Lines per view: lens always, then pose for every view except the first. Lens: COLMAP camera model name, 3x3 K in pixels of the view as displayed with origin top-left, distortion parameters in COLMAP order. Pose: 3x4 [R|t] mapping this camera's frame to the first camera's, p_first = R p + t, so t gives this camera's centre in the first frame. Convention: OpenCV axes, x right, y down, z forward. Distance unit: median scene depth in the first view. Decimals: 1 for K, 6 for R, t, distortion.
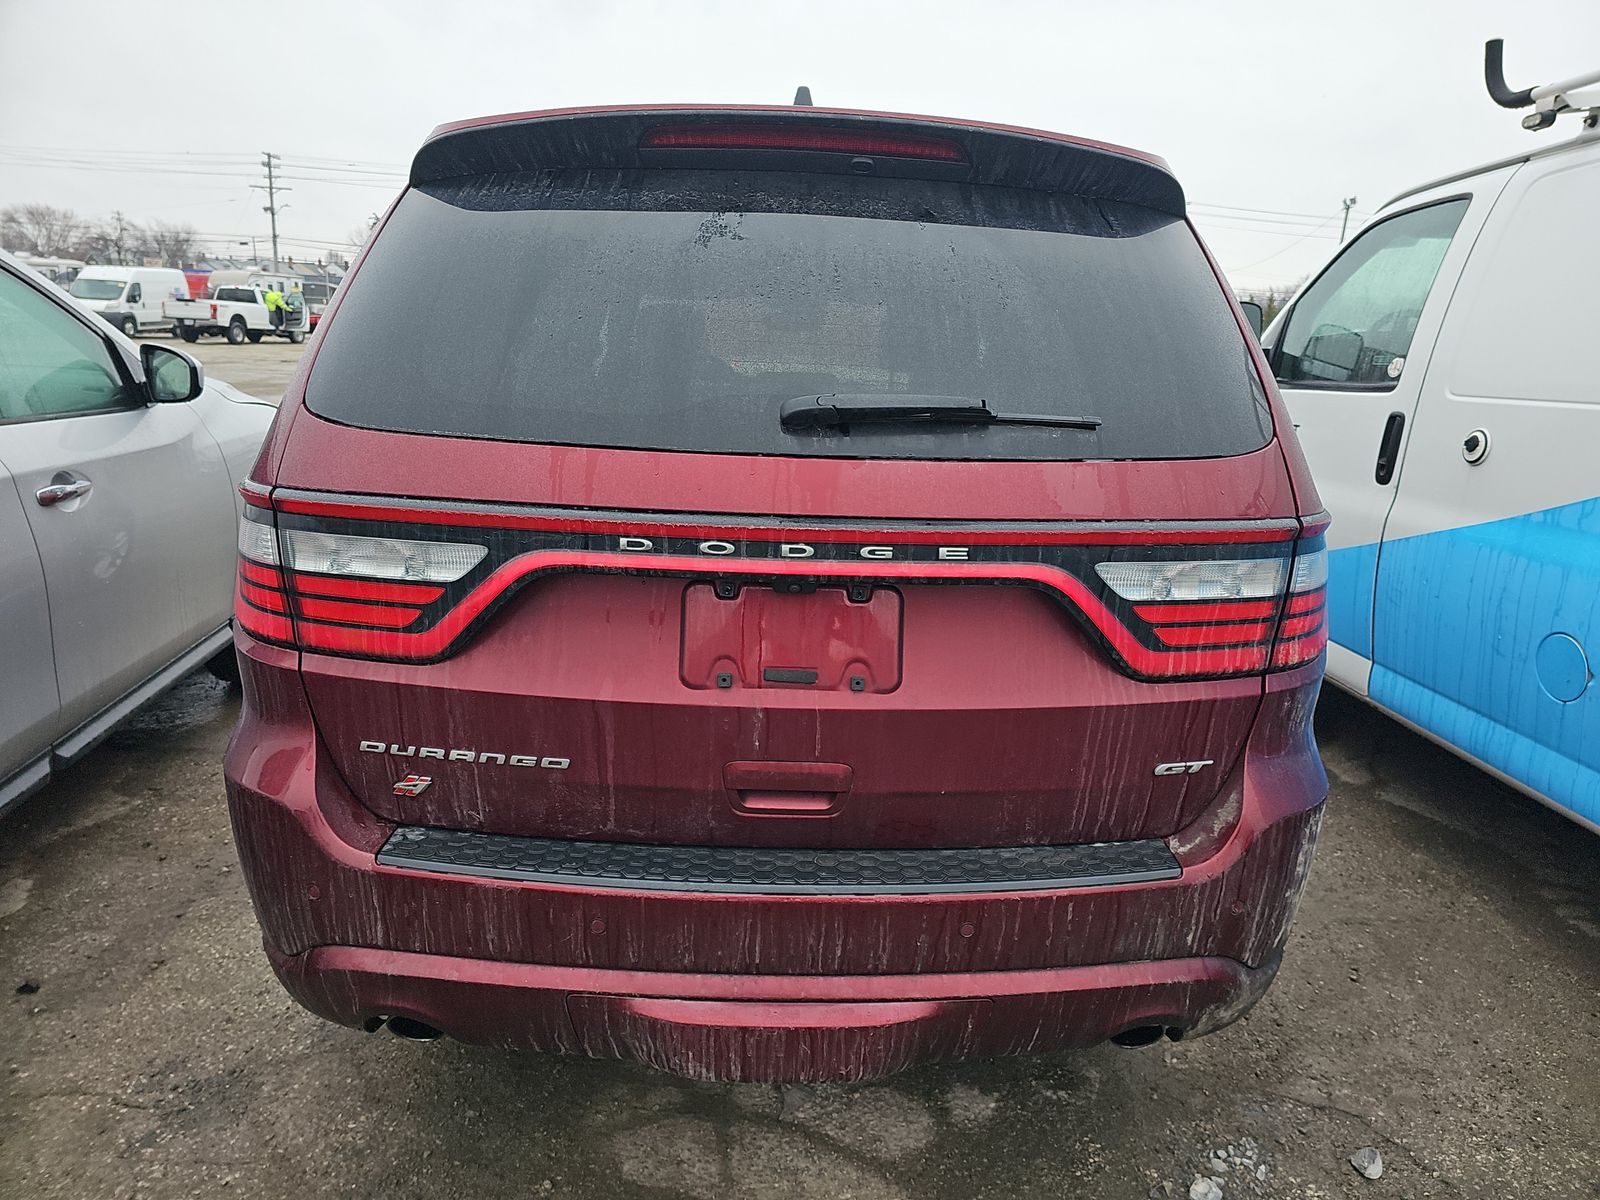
lens RADIAL K [[1008.1, 0, 800.0], [0, 1008.1, 600.0], [0, 0, 1]] dist [0.091574, -0.089092]
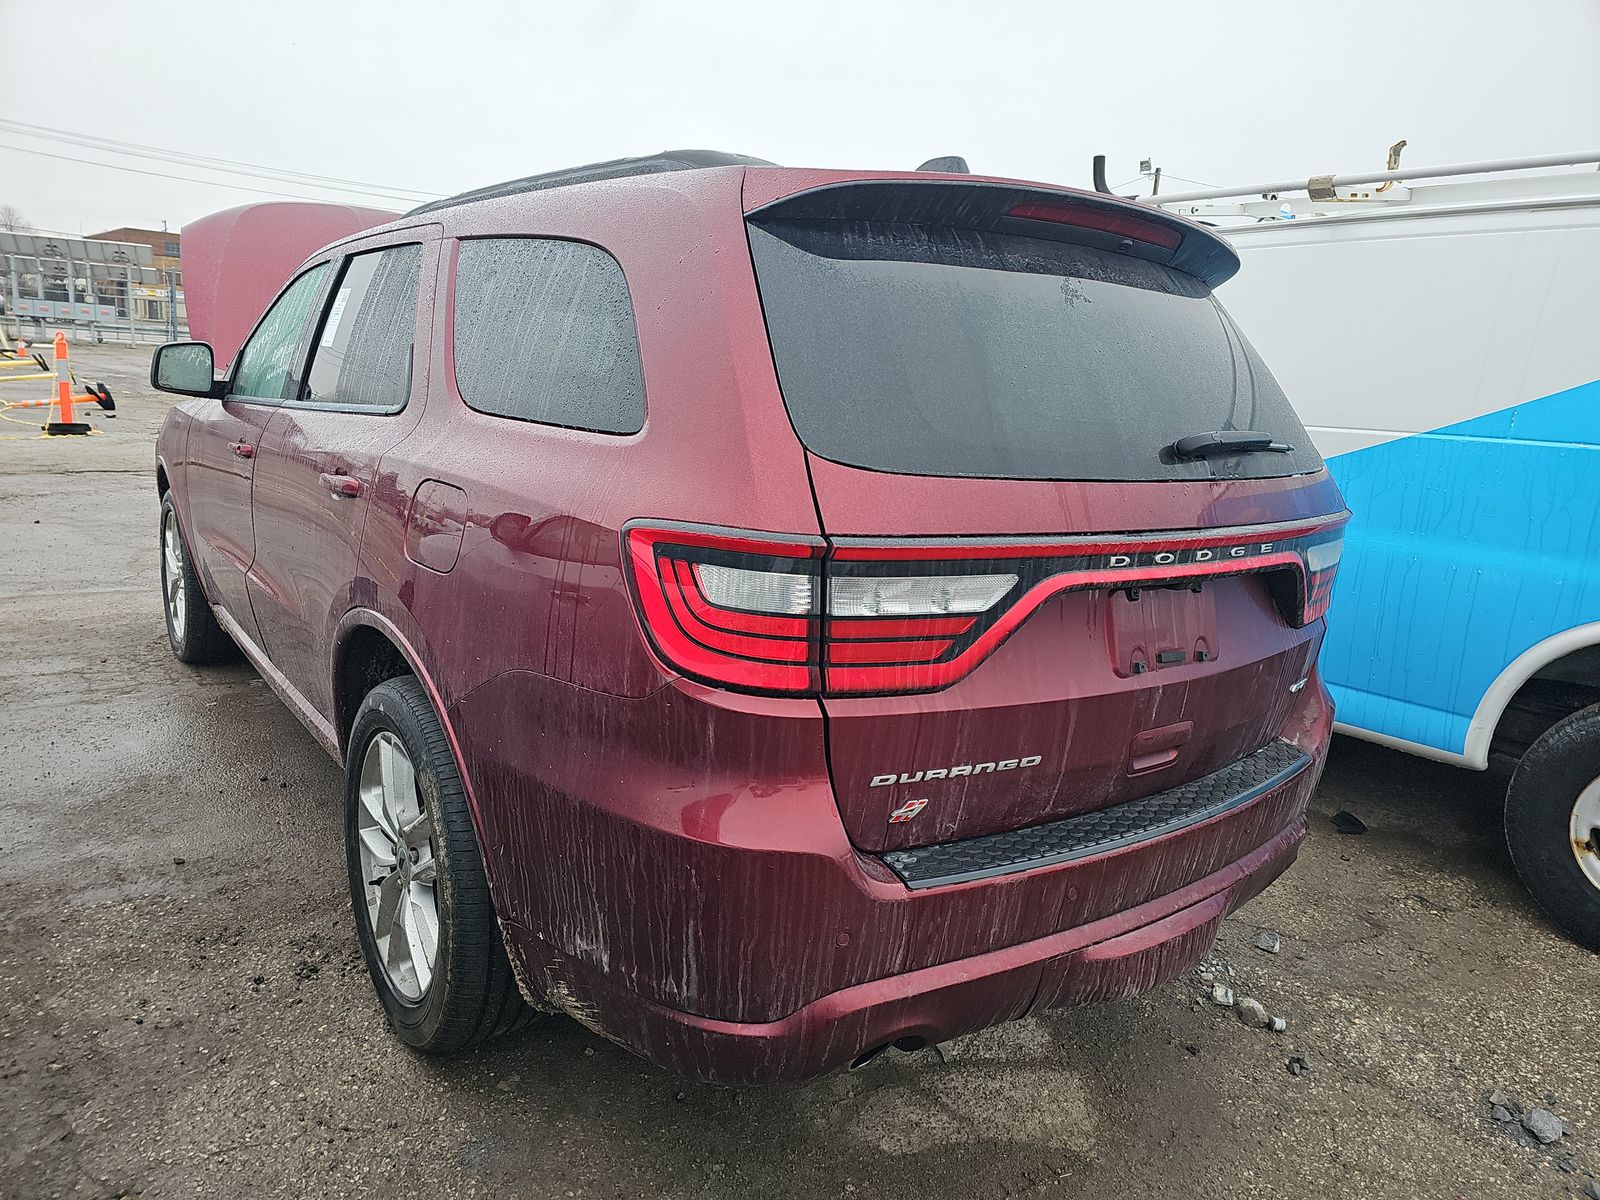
lens RADIAL K [[1008.1, 0, 800.0], [0, 1008.1, 600.0], [0, 0, 1]] dist [0.091574, -0.089092]
pose [[0.822459, -0.103293, 0.559368, -1.055857], [0.099119, 0.994354, 0.037880, -0.085015], [-0.560122, 0.024289, 0.828054, 0.205909]]
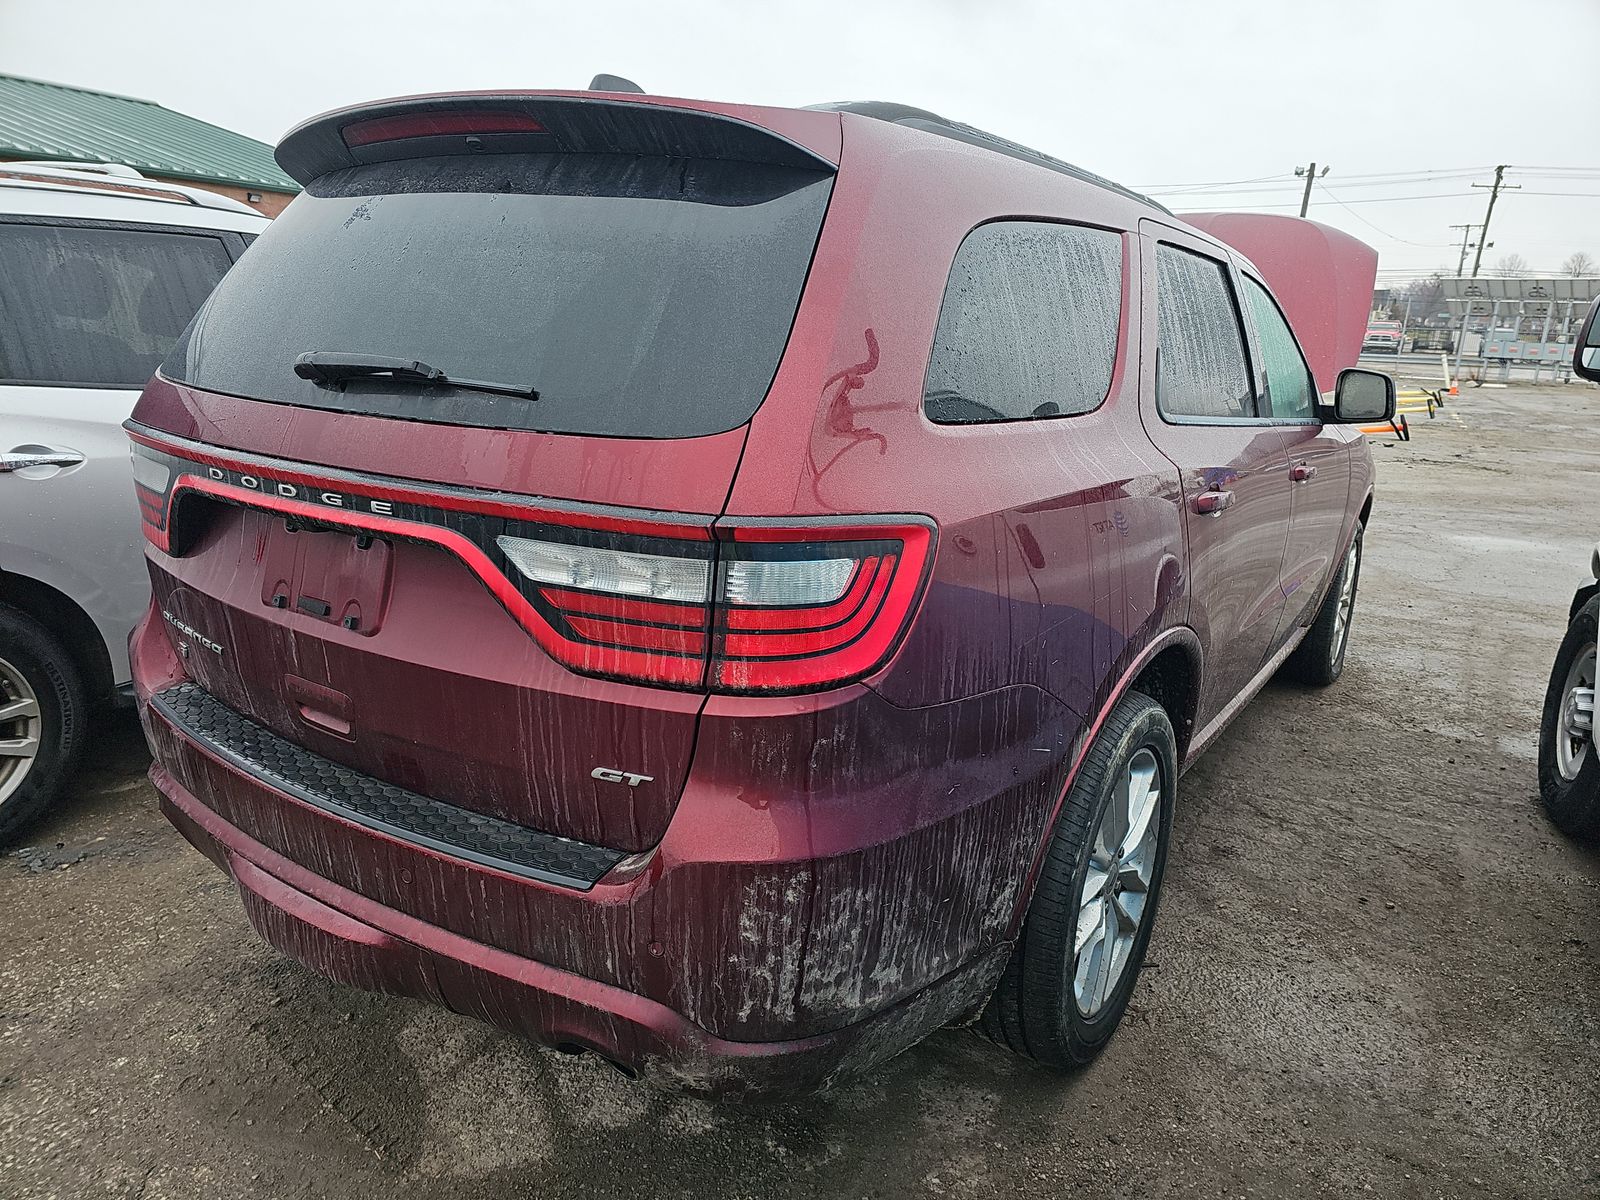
lens RADIAL K [[1008.1, 0, 800.0], [0, 1008.1, 600.0], [0, 0, 1]] dist [0.091574, -0.089092]
pose [[0.822180, 0.145494, -0.550319, 1.029833], [-0.150804, 0.987912, 0.035884, -0.051361], [0.548888, 0.053487, 0.834183, 0.337925]]
